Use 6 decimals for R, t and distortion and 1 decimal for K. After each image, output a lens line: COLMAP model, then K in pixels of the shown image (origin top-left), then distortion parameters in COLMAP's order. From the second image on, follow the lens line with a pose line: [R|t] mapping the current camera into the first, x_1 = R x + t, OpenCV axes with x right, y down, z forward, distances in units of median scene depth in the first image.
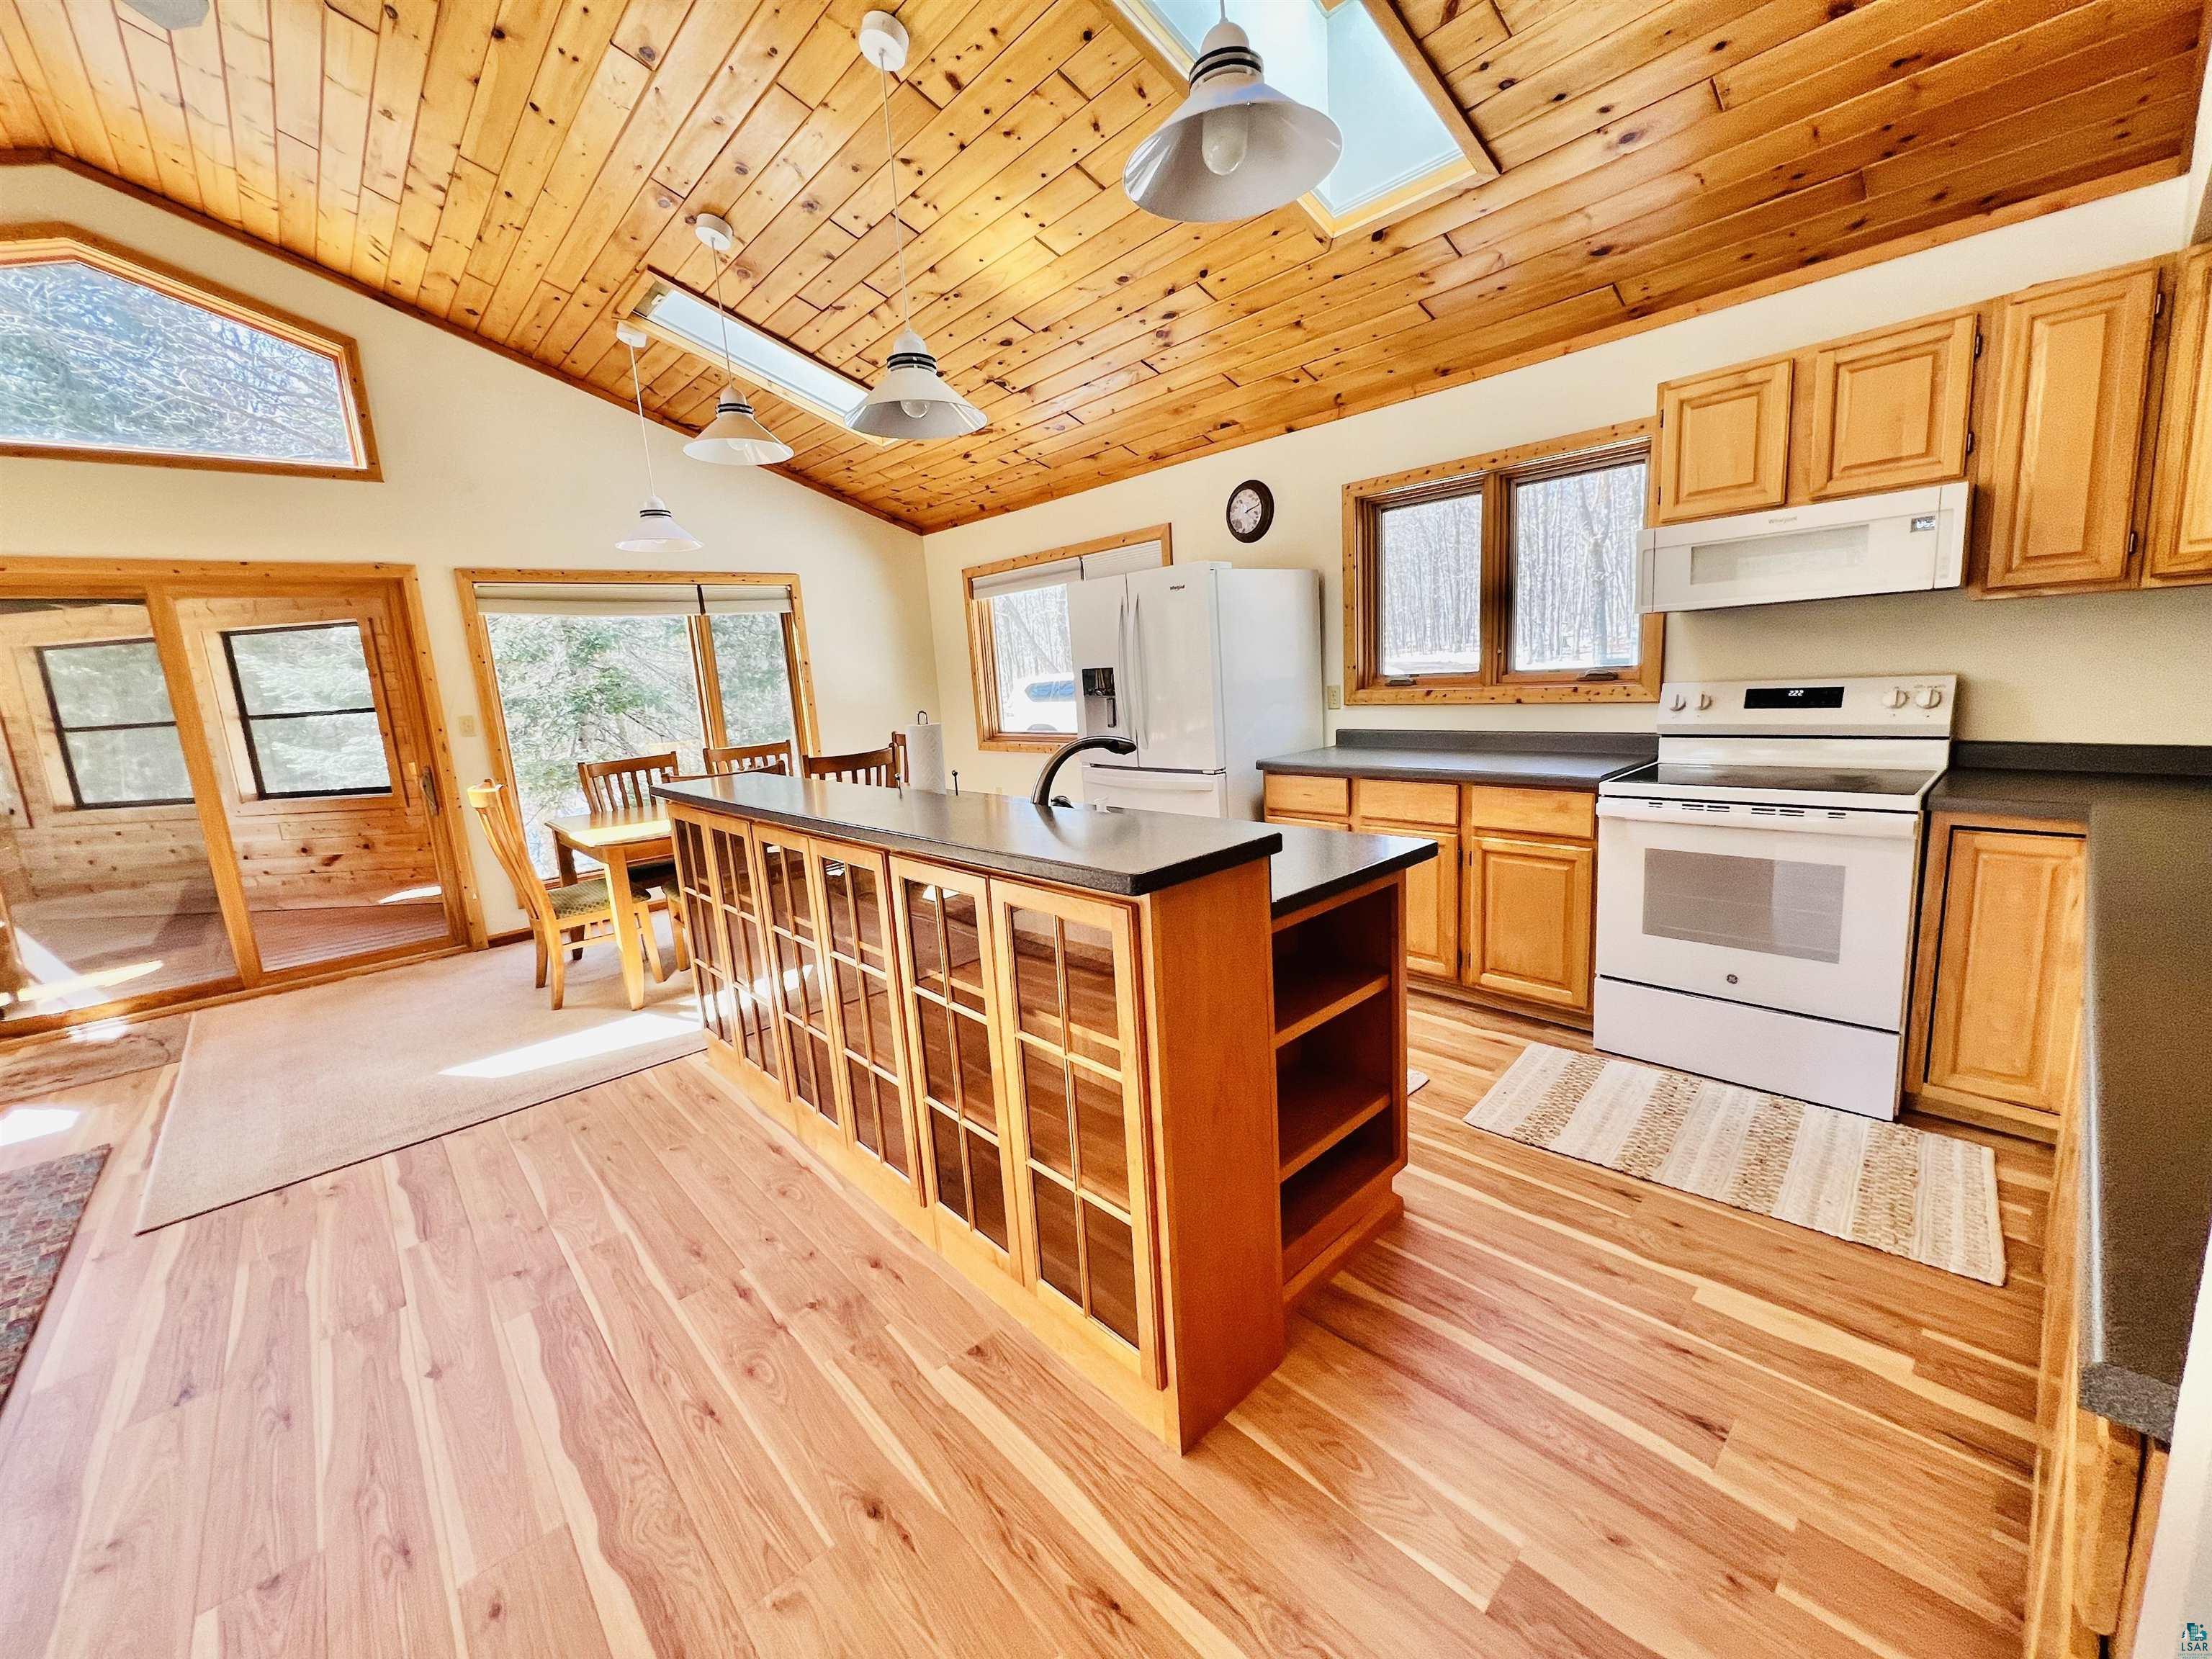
lens RADIAL K [[878.6, 0, 1101.4], [0, 878.6, 820.2], [0, 0, 1]] dist [-0.000118, -0.000297]
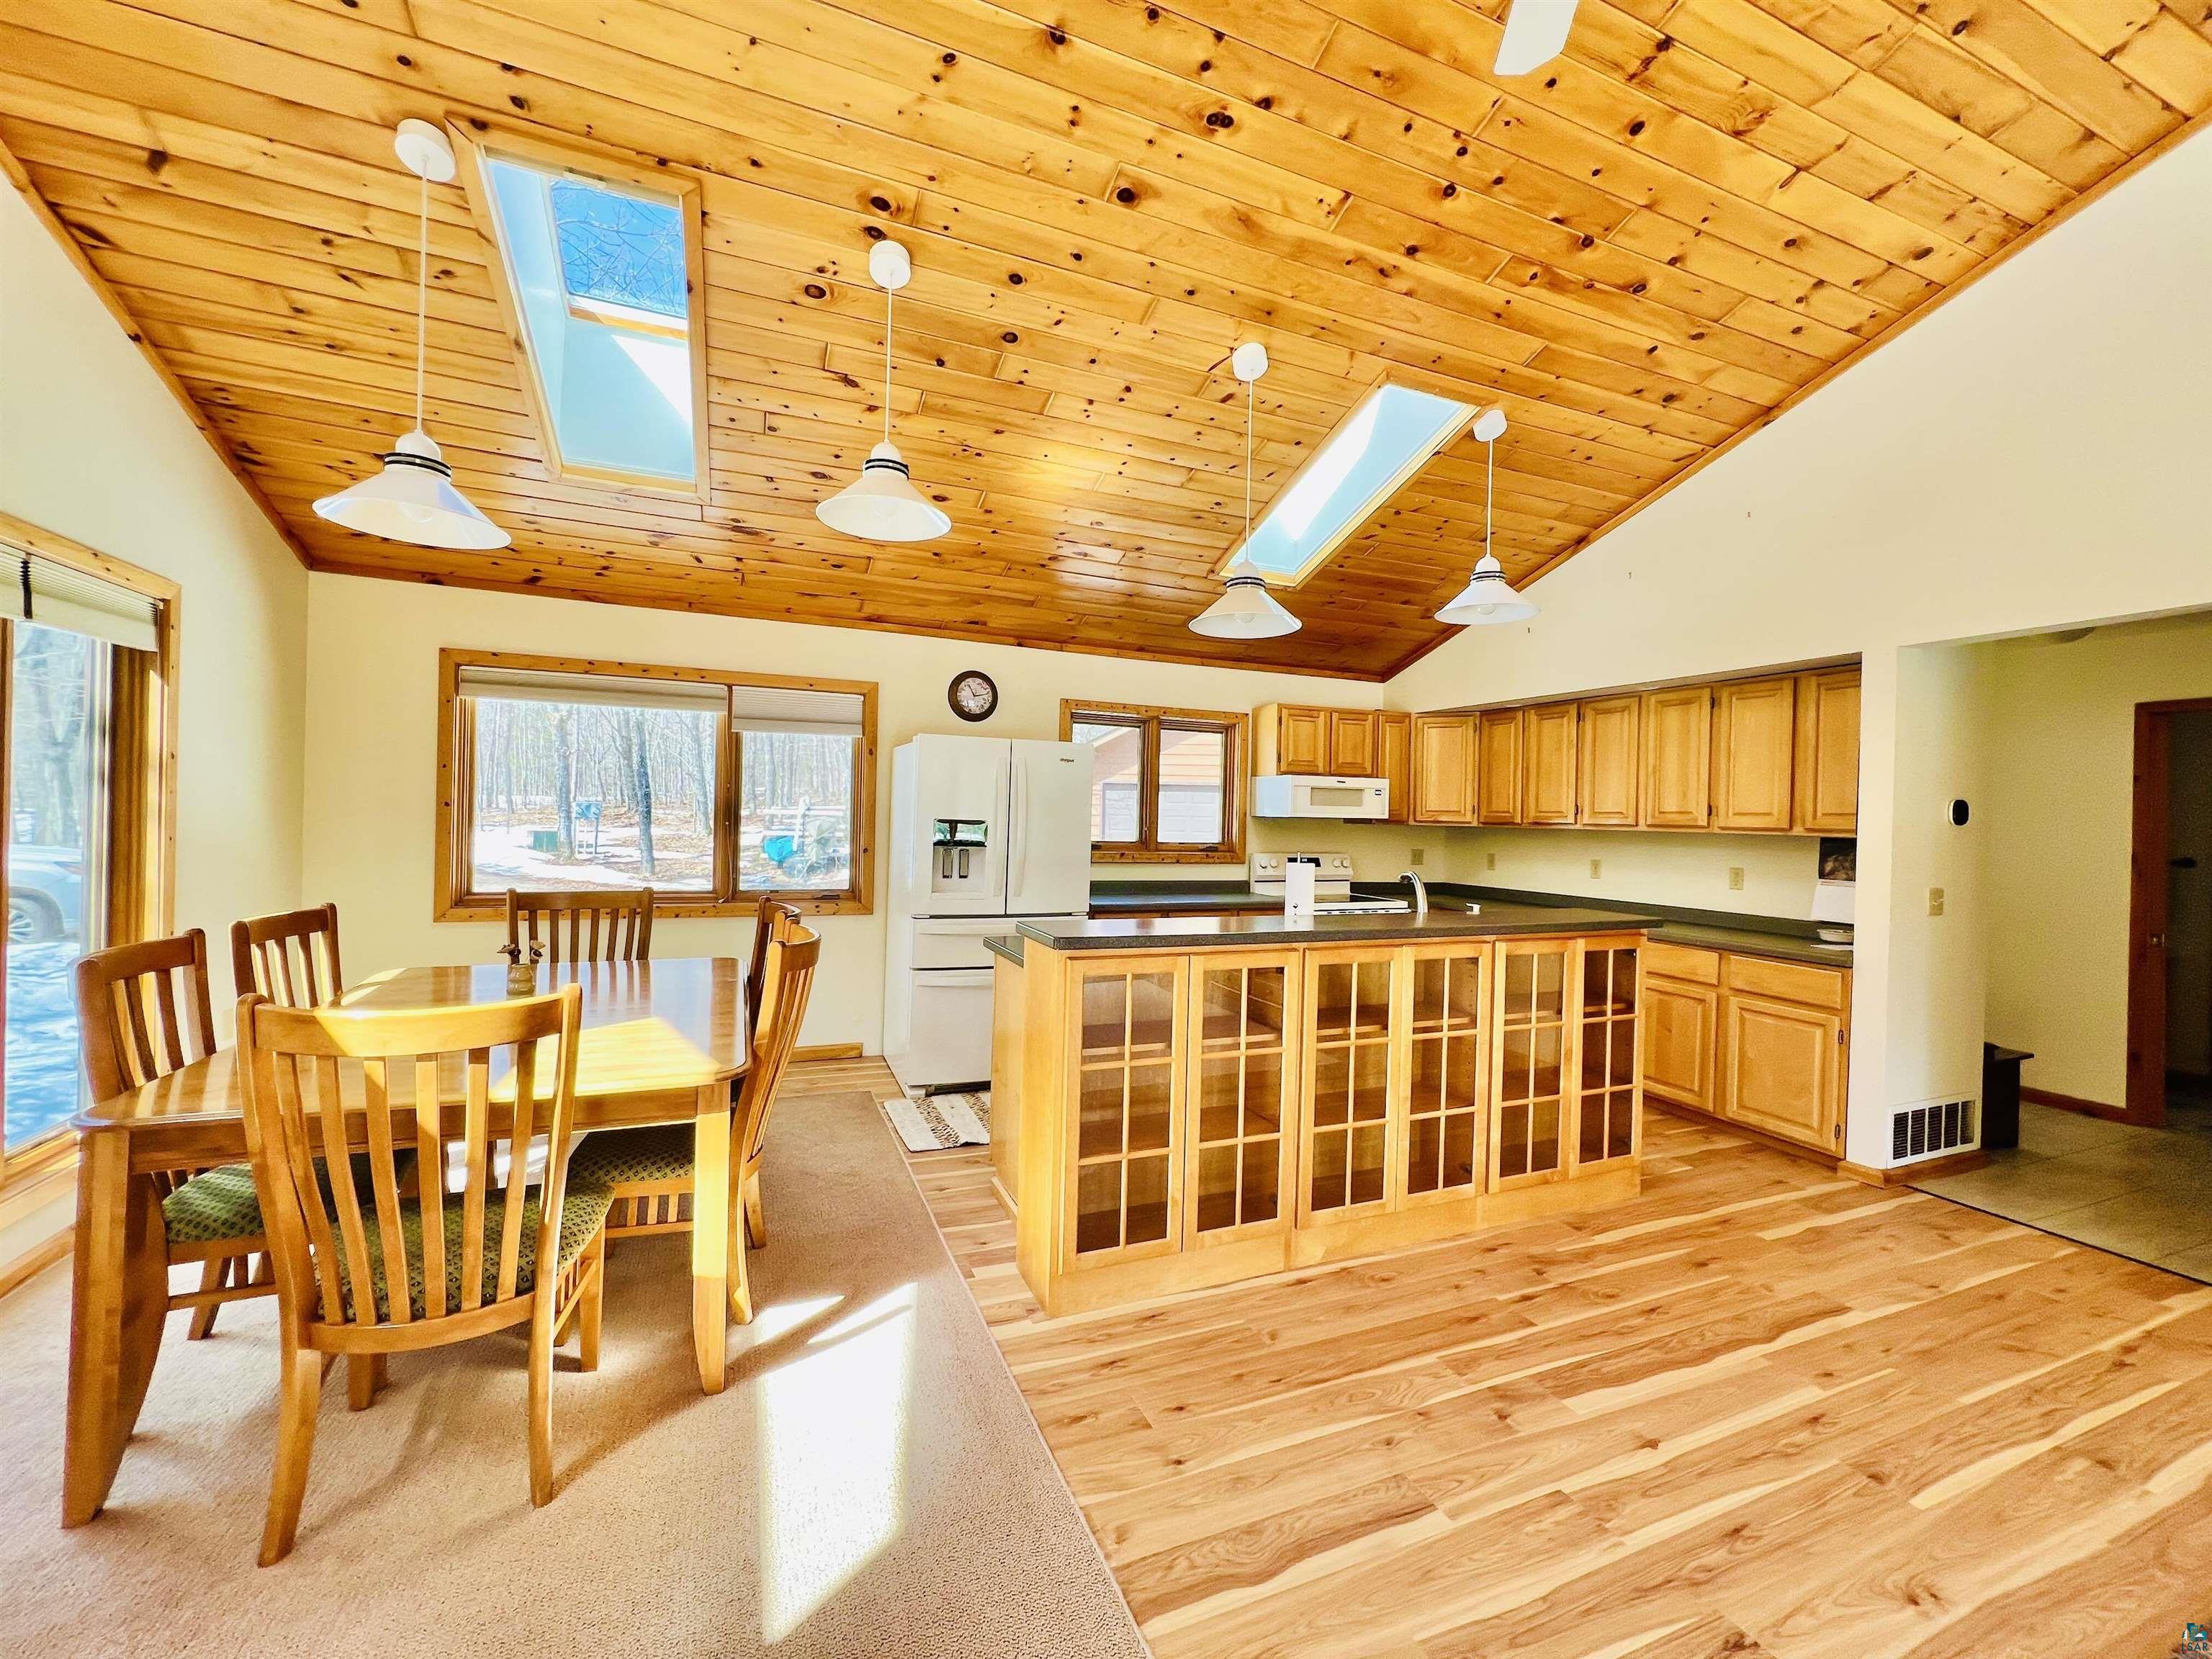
lens RADIAL K [[882.6, 0, 1100.6], [0, 882.6, 820.8], [0, 0, 1]] dist [-0.001857, -0.000162]
pose [[0.337091, 0.071262, 0.938771, -0.934128], [0.117910, 0.986085, -0.117193, -0.033842], [-0.934059, 0.150195, 0.323998, 0.530893]]
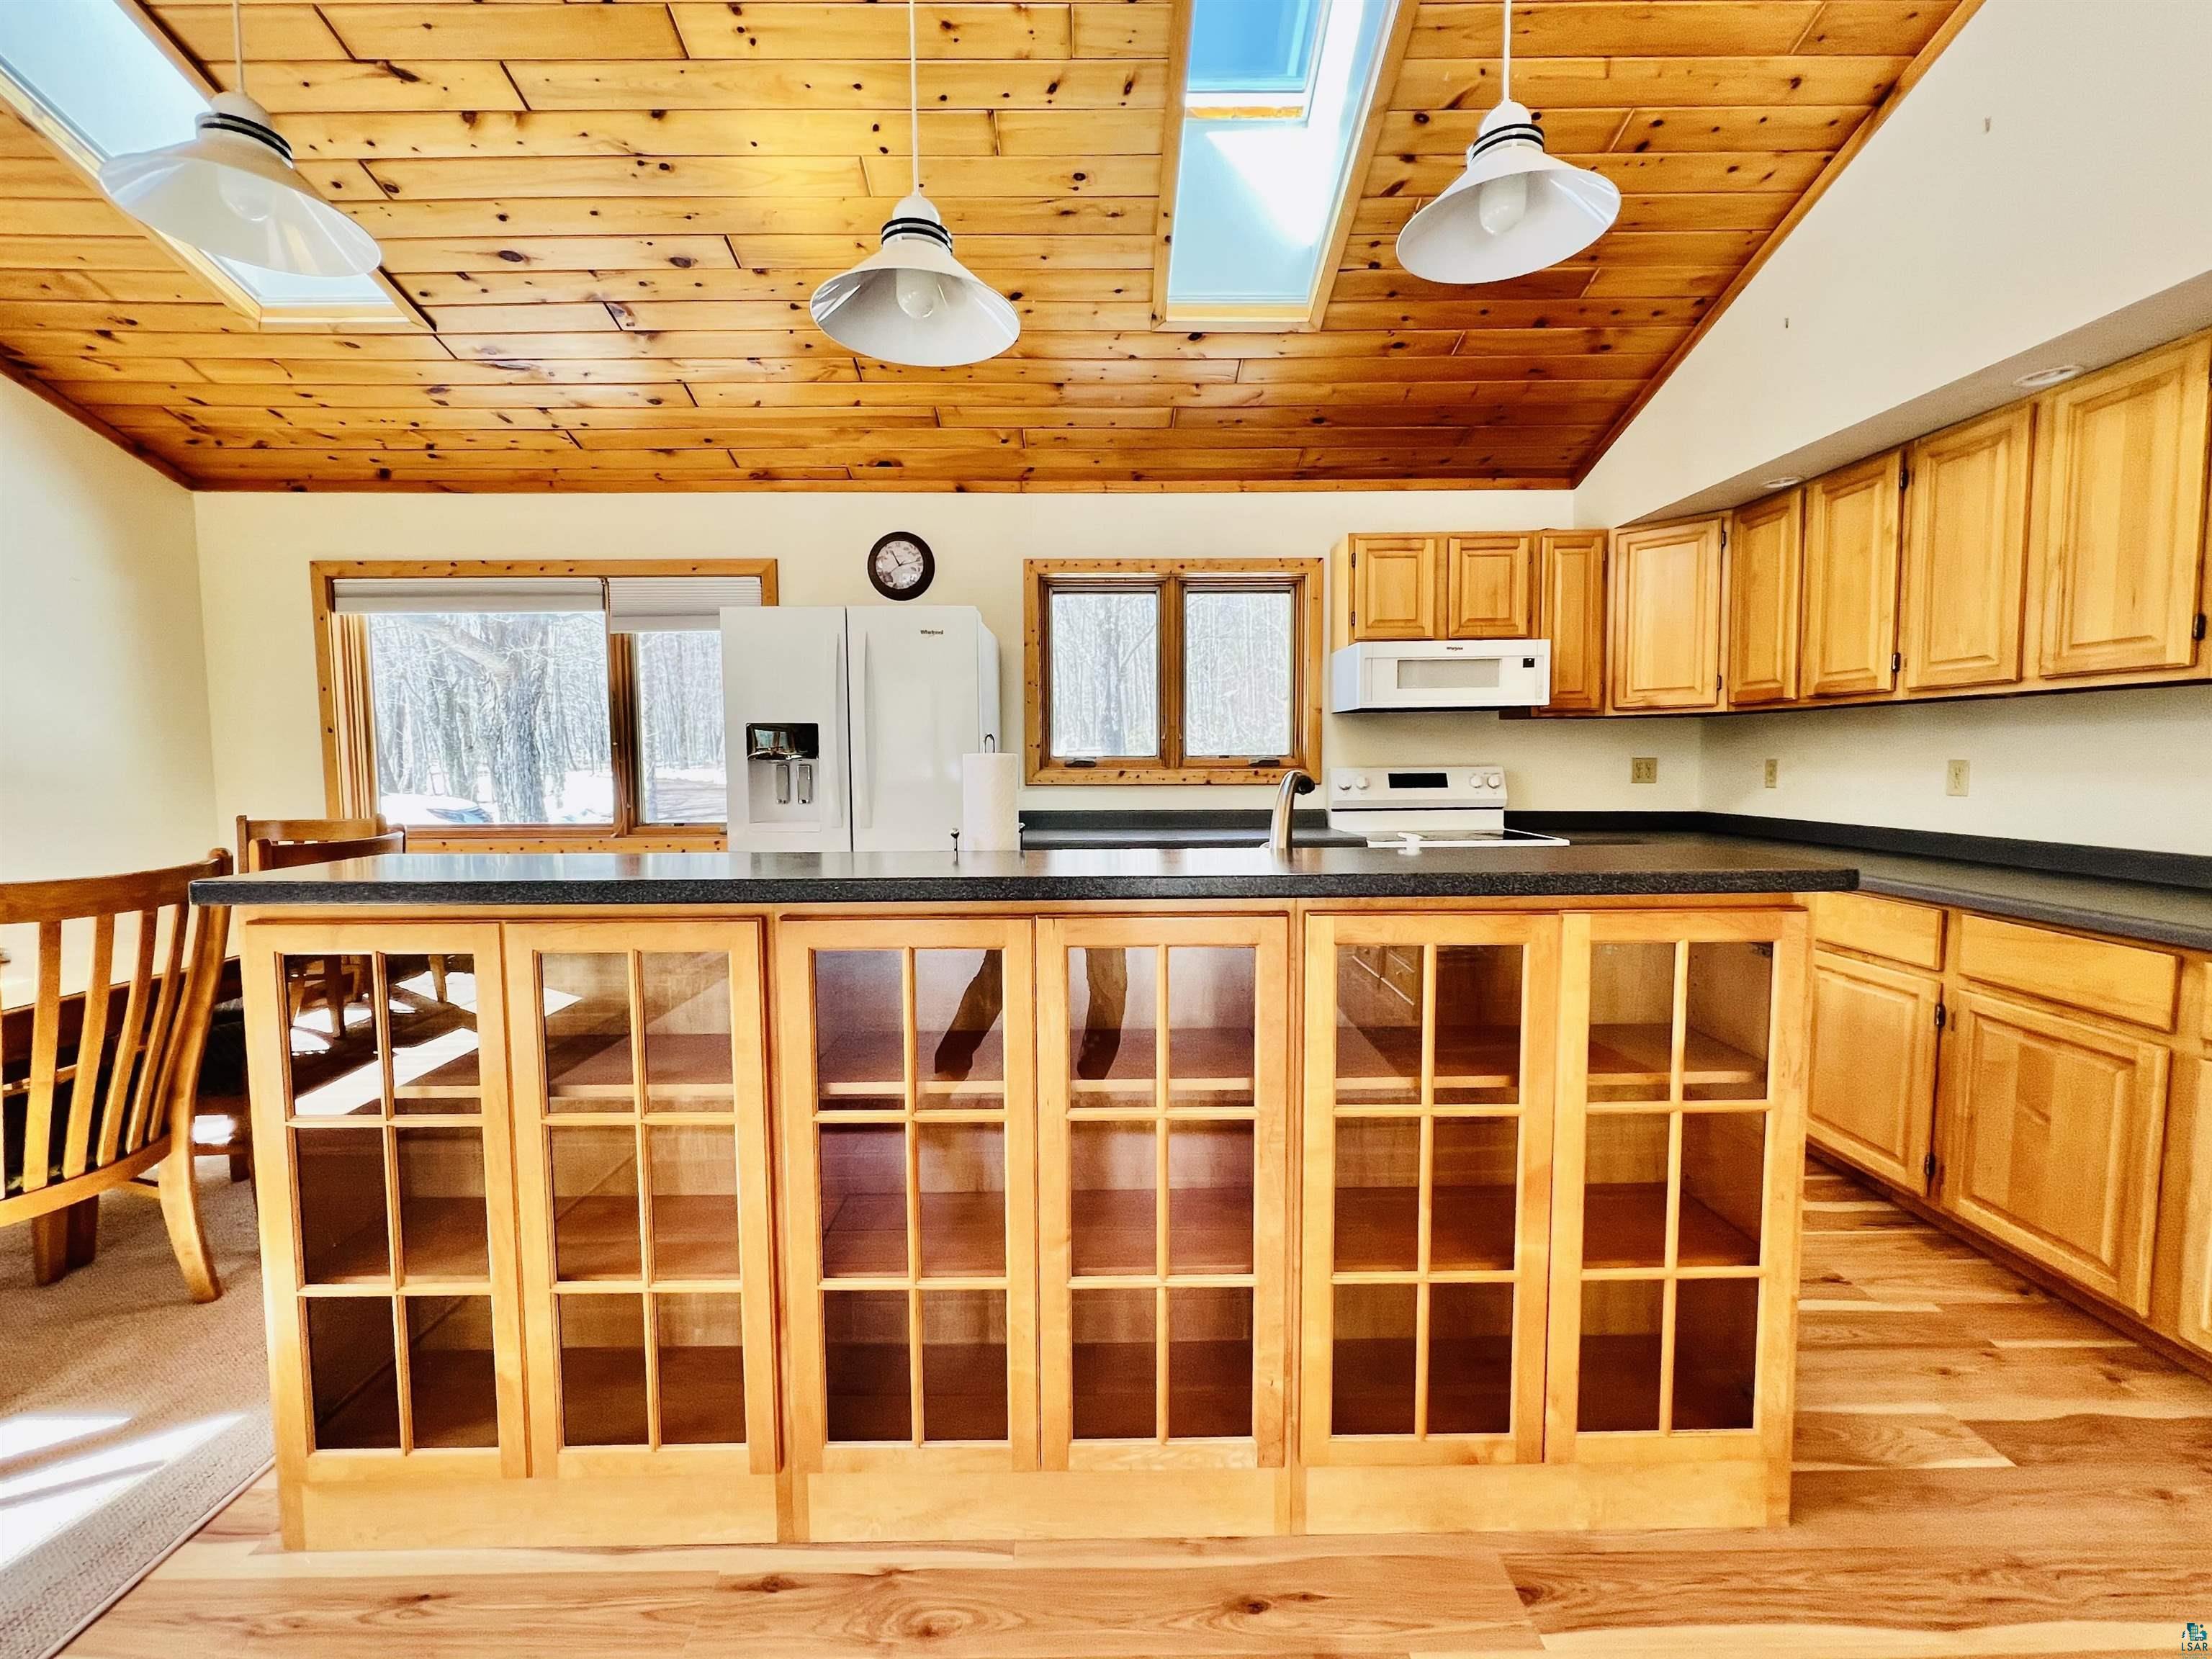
lens RADIAL K [[925.6, 0, 1100.9], [0, 925.6, 820.0], [0, 0, 1]] dist [-0.000177, 0.000313]
pose [[0.665533, 0.011077, 0.746286, -0.419704], [0.093536, 0.990769, -0.098121, 0.010573], [-0.740484, 0.135108, 0.658354, 0.301759]]
